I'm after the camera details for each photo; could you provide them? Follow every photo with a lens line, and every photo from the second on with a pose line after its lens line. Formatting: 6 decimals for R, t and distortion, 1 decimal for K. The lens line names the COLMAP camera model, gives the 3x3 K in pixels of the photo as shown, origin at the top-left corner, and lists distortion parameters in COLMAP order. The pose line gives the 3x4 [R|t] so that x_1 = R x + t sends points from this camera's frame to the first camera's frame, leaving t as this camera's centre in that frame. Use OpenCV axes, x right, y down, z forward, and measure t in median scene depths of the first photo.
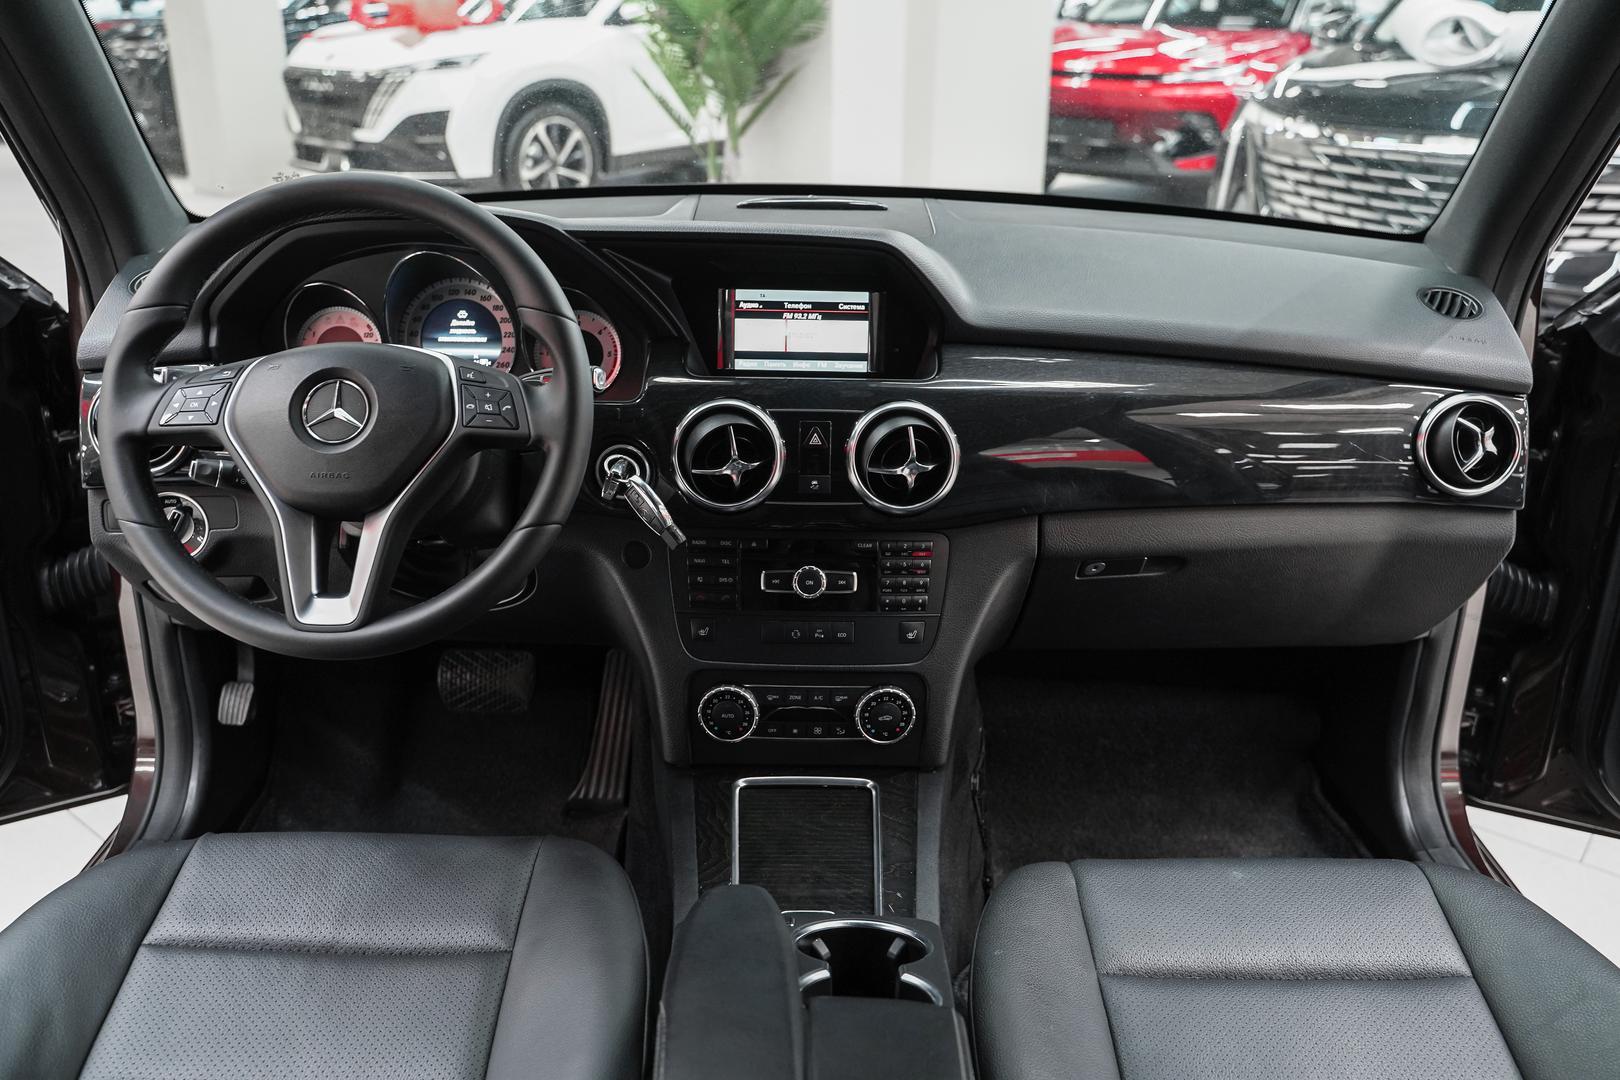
lens RADIAL K [[1310.3, 0, 814.9], [0, 1310.3, 532.3], [0, 0, 1]] dist [-0.001587, -0.007708]
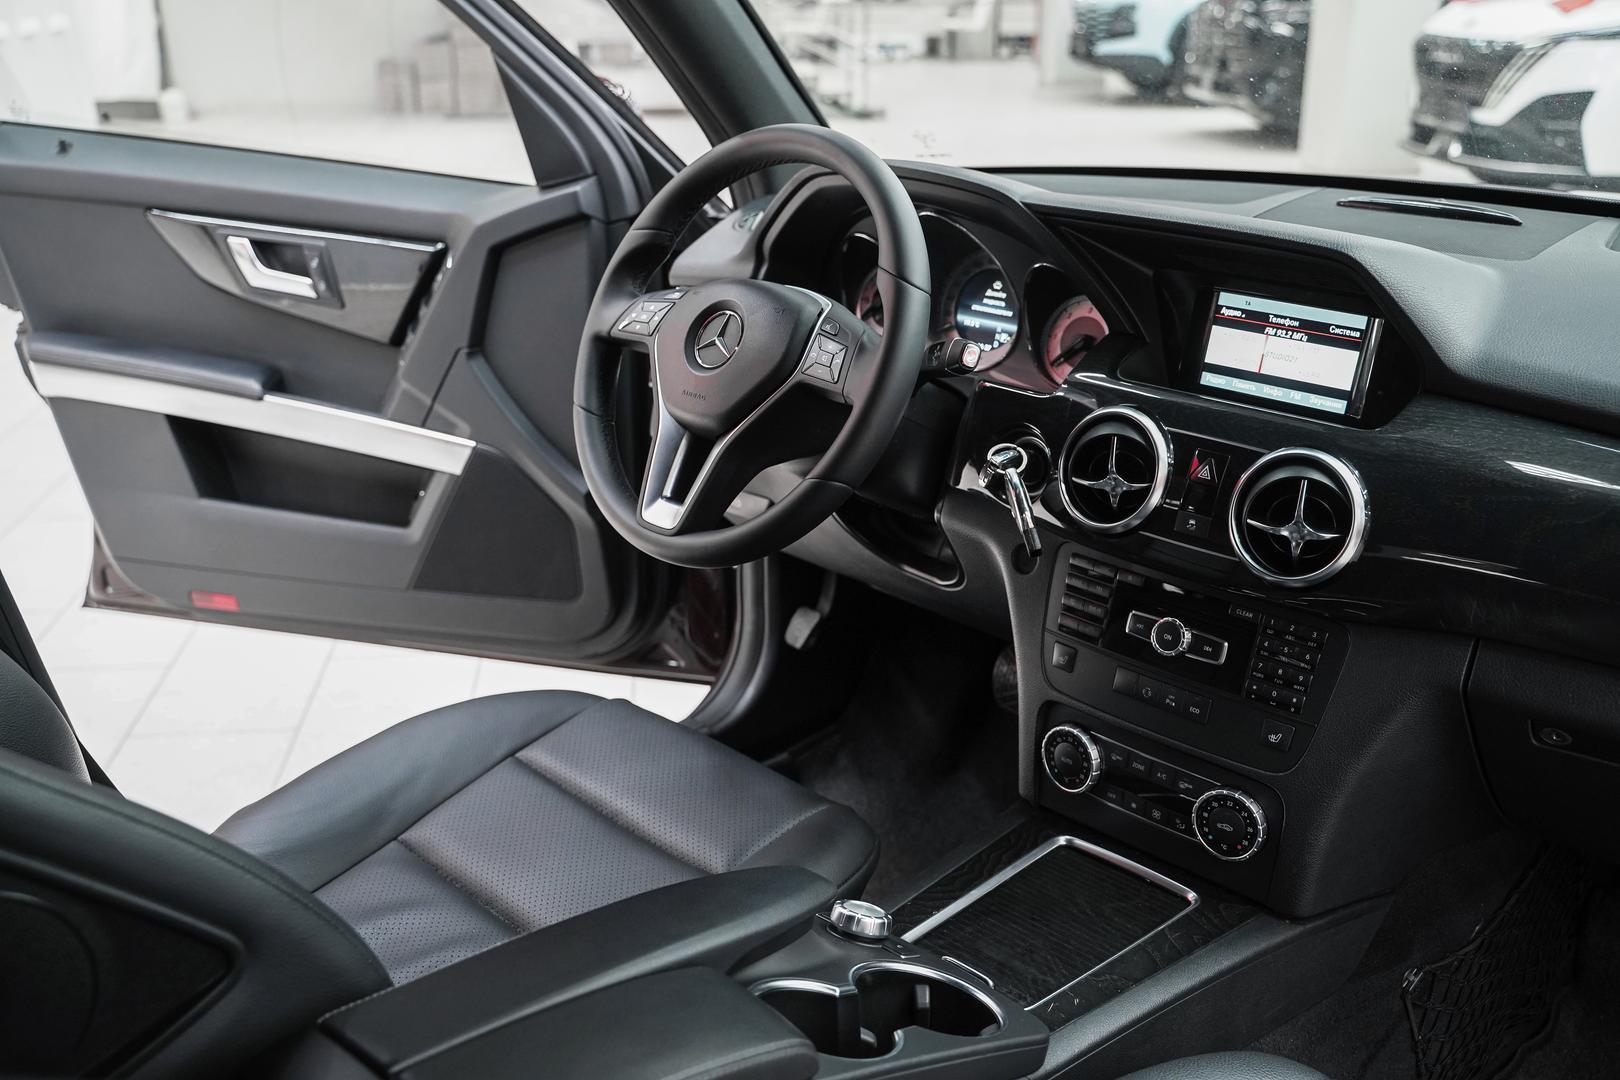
lens RADIAL K [[1559.0, 0, 811.8], [0, 1559.0, 534.7], [0, 0, 1]] dist [0.000709, 0.015148]
pose [[0.703590, 0.230444, -0.672202, 0.483543], [-0.251415, 0.965499, 0.067837, -0.034941], [0.664644, 0.121272, 0.737253, 0.091812]]
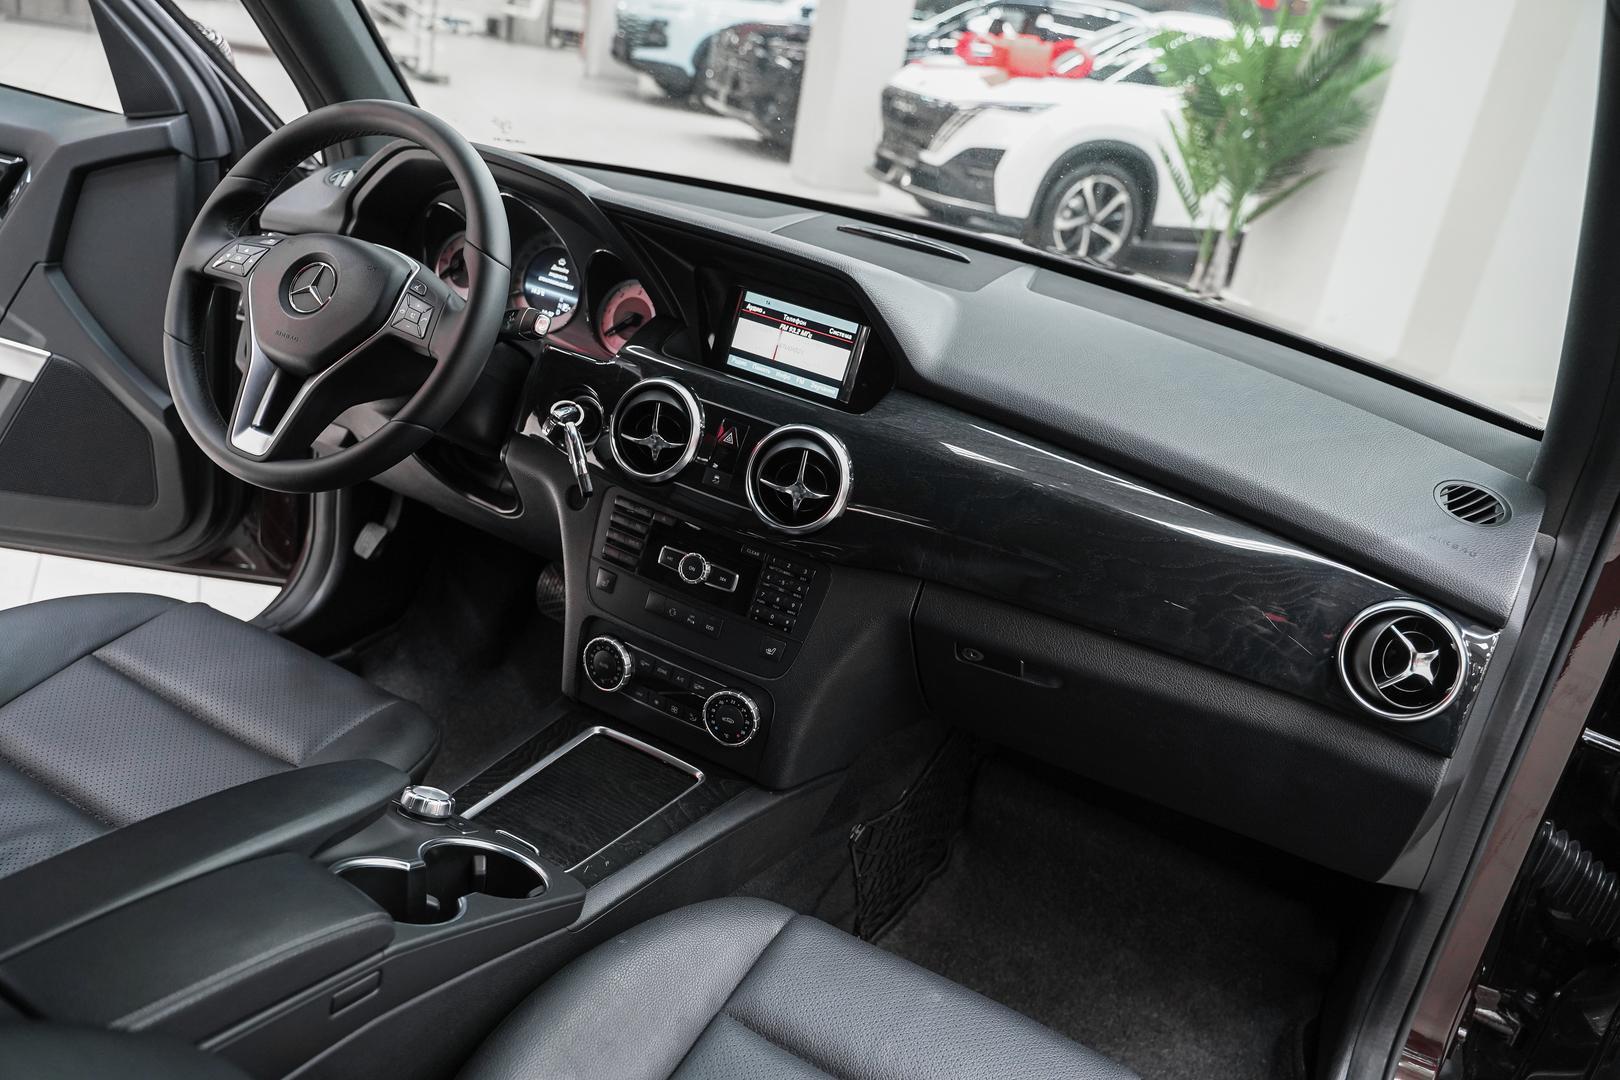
lens RADIAL K [[1290.5, 0, 810.0], [0, 1290.5, 540.0], [0, 0, 1]] dist [-0.013893, 0.009036]
pose [[0.869786, 0.305156, -0.387753, 0.459767], [-0.317739, 0.947603, 0.033016, -0.046054], [0.377511, 0.094487, 0.921172, 0.077773]]
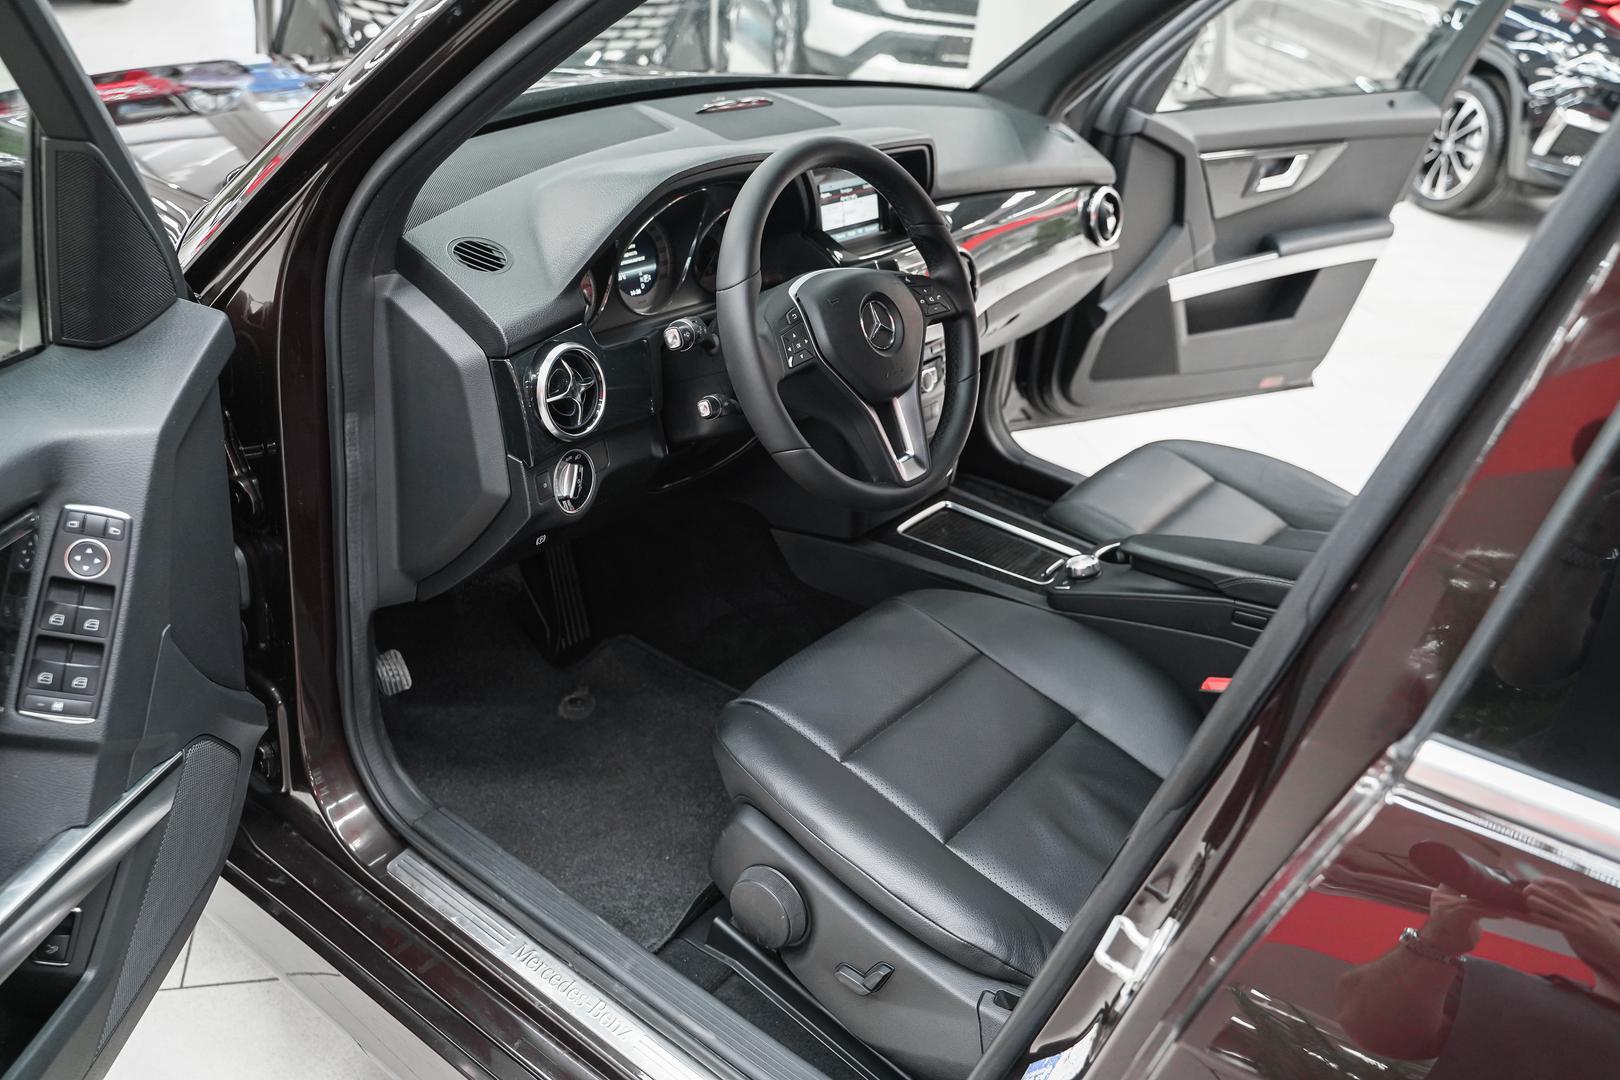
lens RADIAL K [[1290.5, 0, 810.0], [0, 1290.5, 540.0], [0, 0, 1]] dist [-0.013893, 0.009036]
pose [[0.597151, -0.336091, 0.728323, -1.154473], [0.201353, 0.941721, 0.269477, -0.204218], [-0.776446, -0.014269, 0.630022, 0.188467]]
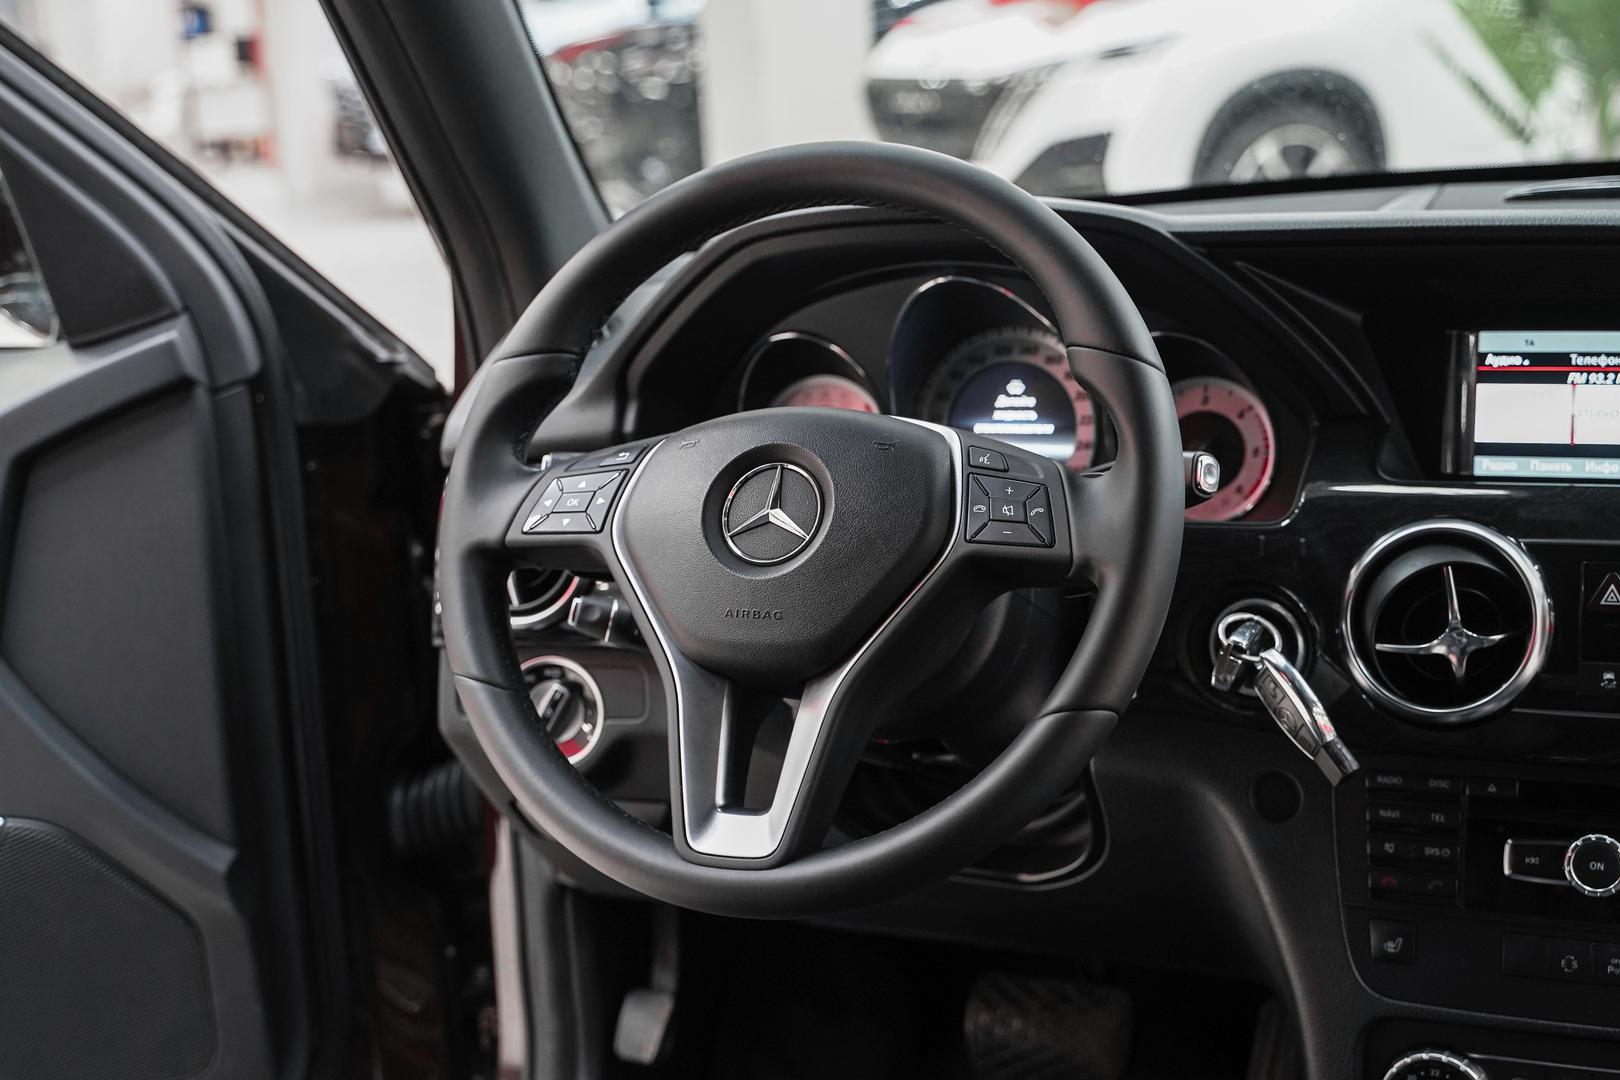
lens RADIAL K [[2328.6, 0, 810.0], [0, 2328.6, 540.0], [0, 0, 1]] dist [-0.008908, 0.018695]
pose [[0.920380, 0.013910, -0.390777, 0.066674], [-0.068264, 0.989736, -0.125550, 0.046390], [0.385019, 0.142230, 0.911883, 0.001605]]
